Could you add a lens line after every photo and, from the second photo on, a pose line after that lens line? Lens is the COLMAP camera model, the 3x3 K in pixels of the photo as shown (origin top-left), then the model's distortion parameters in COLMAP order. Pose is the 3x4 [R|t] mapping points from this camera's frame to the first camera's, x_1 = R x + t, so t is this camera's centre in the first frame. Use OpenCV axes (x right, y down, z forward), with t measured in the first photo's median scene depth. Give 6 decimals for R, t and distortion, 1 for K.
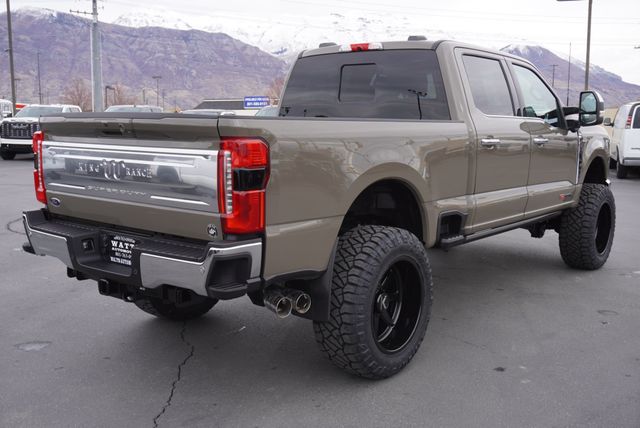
lens RADIAL K [[688.6, 0, 318.6], [0, 688.6, 216.4], [0, 0, 1]] dist [0.028609, 0.000000]
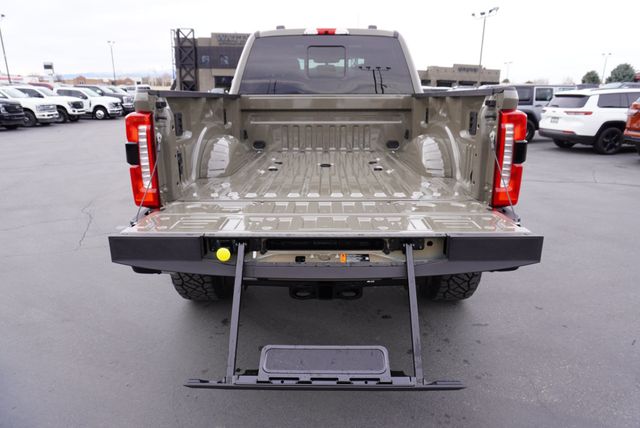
lens RADIAL K [[437.7, 0, 319.6], [0, 437.7, 211.1], [0, 0, 1]] dist [-0.023045, -0.005924]
pose [[0.778476, -0.170054, 0.604199, -0.610825], [0.099578, 0.983869, 0.148614, -0.076385], [-0.619725, -0.055527, 0.782852, 0.557622]]
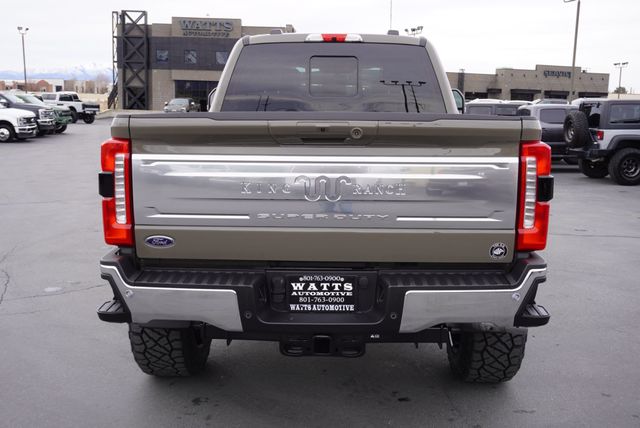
lens RADIAL K [[688.6, 0, 323.5], [0, 688.6, 213.1], [0, 0, 1]] dist [0.028609, 0.000000]
pose [[0.787430, -0.092378, 0.609443, -0.726144], [0.086890, 0.995469, 0.038625, -0.067017], [-0.610249, 0.022540, 0.791889, 0.387758]]
